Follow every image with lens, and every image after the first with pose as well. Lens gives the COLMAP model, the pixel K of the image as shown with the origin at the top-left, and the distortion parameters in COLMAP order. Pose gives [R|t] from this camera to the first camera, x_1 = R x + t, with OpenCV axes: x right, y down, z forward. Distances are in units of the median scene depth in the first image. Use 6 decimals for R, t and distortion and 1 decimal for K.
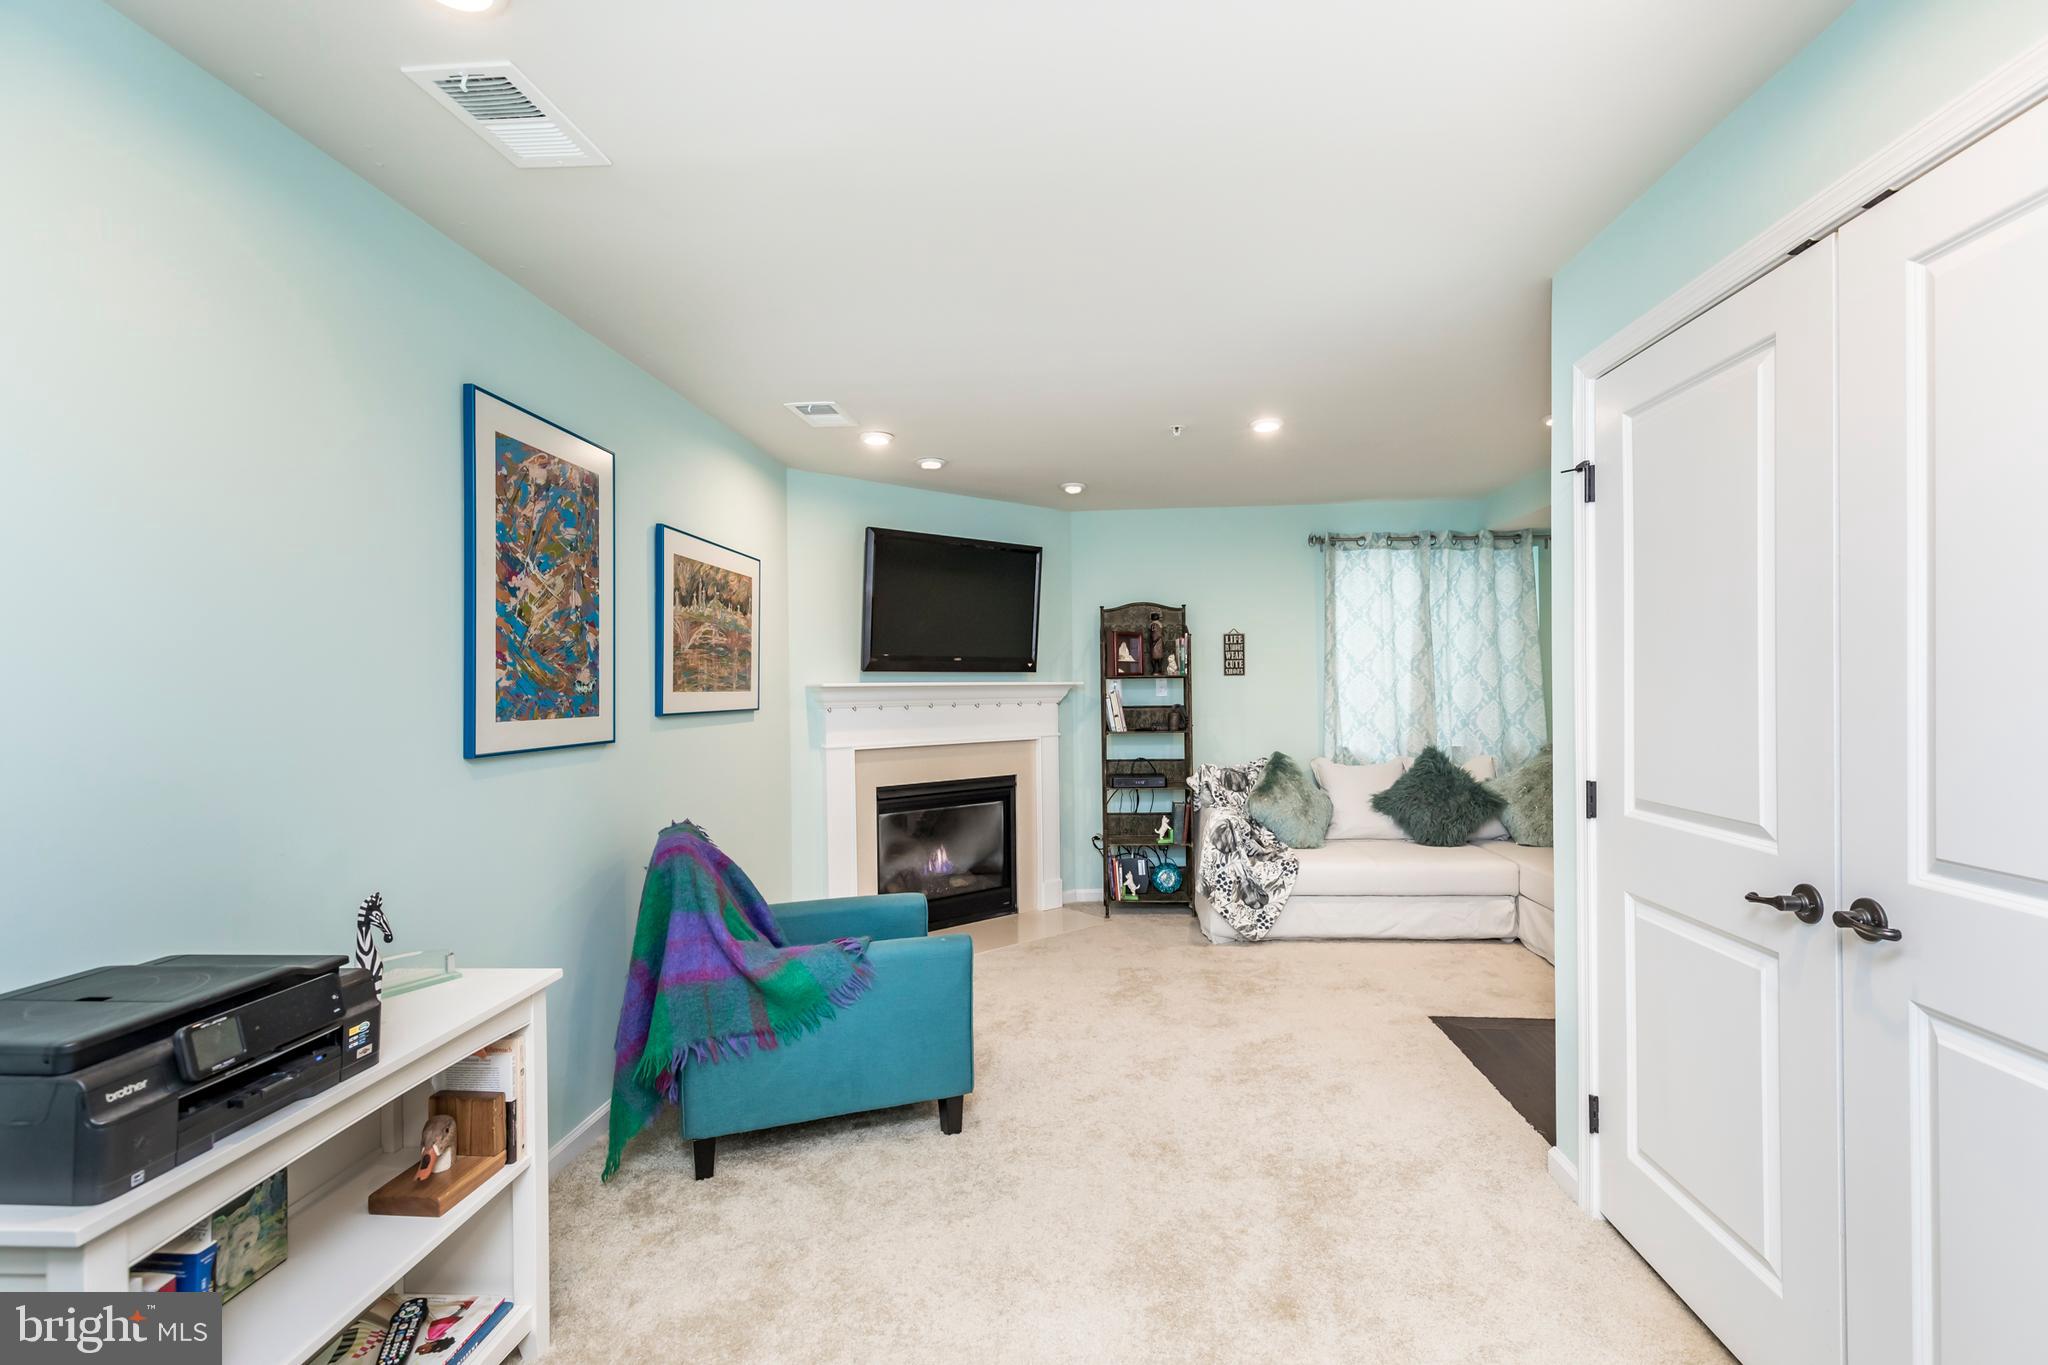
lens RADIAL K [[948.1, 0, 1036.2], [0, 948.1, 684.6], [0, 0, 1]] dist [0.001100, -0.000111]
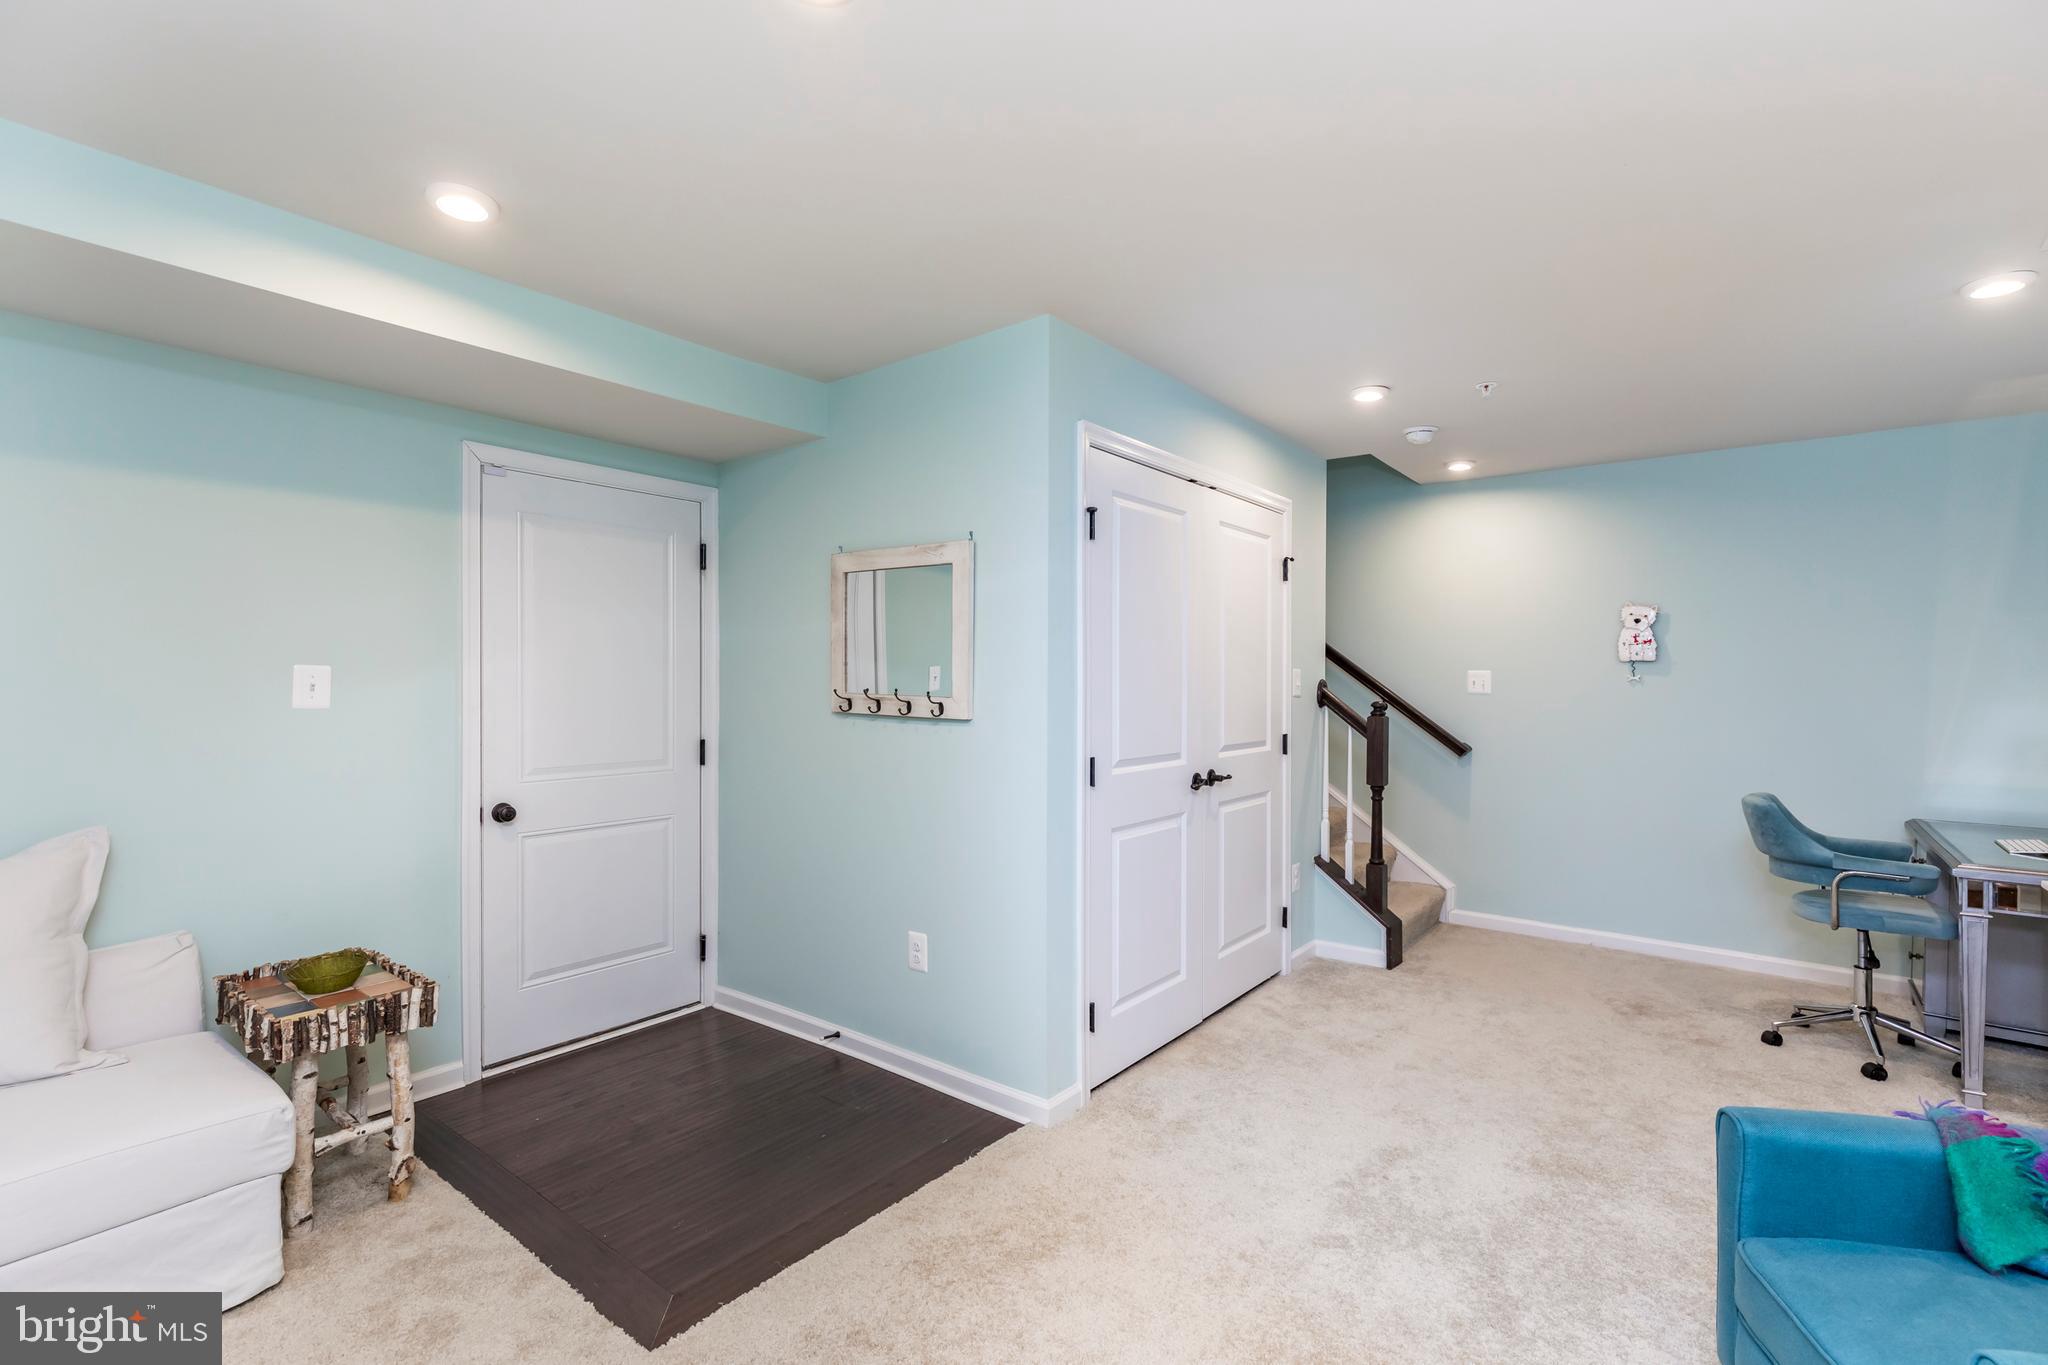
lens RADIAL K [[914.2, 0, 1024.0], [0, 914.2, 682.5], [0, 0, 1]] dist [0.001886, 0.000019]
pose [[-0.829629, 0.006303, 0.558280, -0.020252], [0.005484, 0.999980, -0.003141, 0.001692], [-0.558289, 0.000456, -0.829647, 1.407584]]
